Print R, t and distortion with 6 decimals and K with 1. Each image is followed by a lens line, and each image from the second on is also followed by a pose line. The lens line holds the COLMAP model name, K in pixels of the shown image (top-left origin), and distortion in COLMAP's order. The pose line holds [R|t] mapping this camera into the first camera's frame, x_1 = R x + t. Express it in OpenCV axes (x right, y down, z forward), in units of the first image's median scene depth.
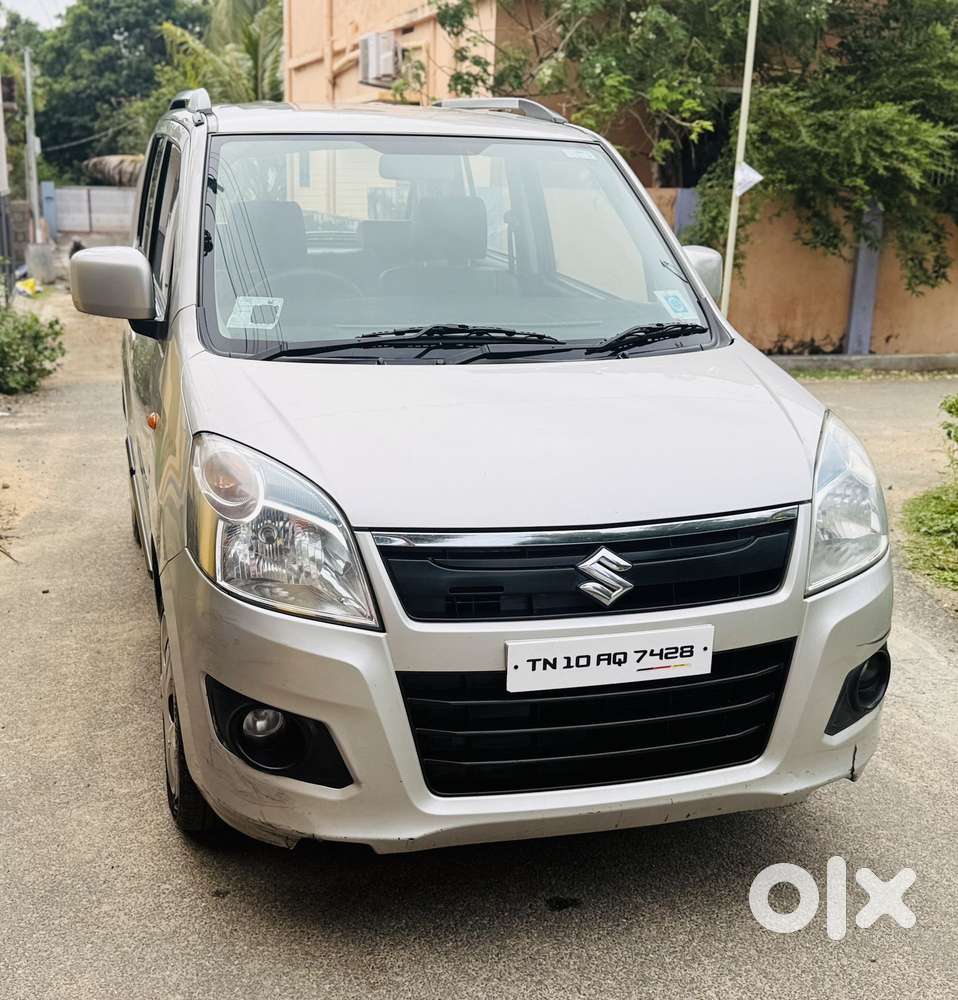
lens RADIAL K [[1410.7, 0, 446.0], [0, 1410.7, 445.9], [0, 0, 1]] dist [0.082567, -0.074997]
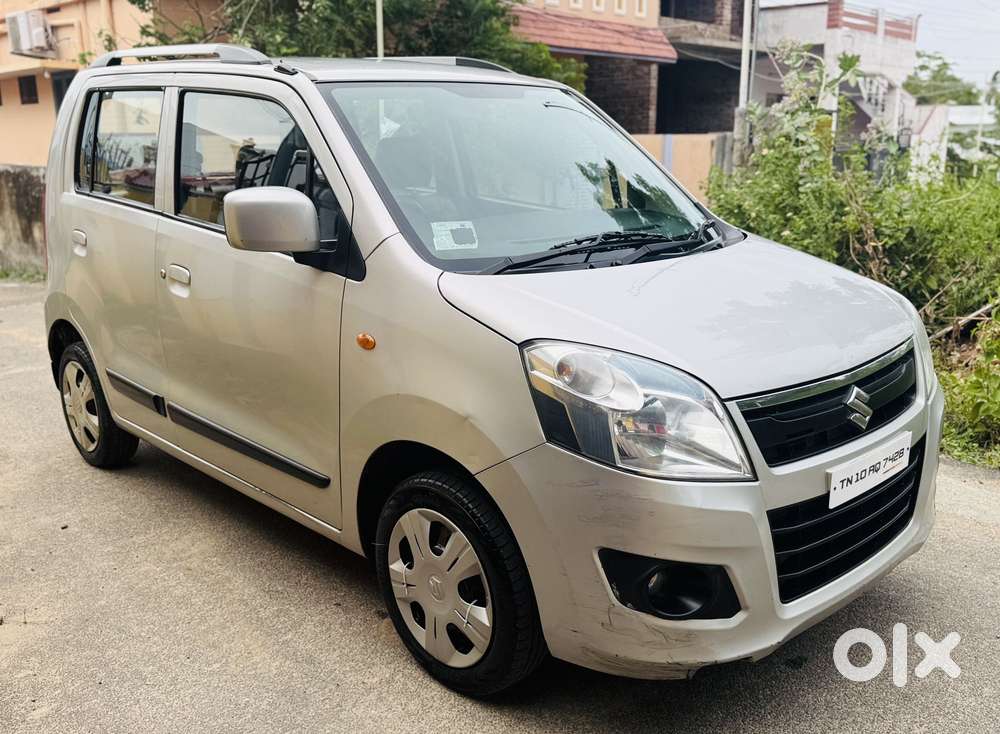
lens RADIAL K [[979.3, 0, 500.3], [0, 979.3, 334.7], [0, 0, 1]] dist [0.092324, -0.007970]
pose [[0.878270, -0.128148, 0.460674, -0.560770], [0.120957, 0.991626, 0.045241, -0.053007], [-0.462614, 0.015988, 0.886416, 0.320079]]
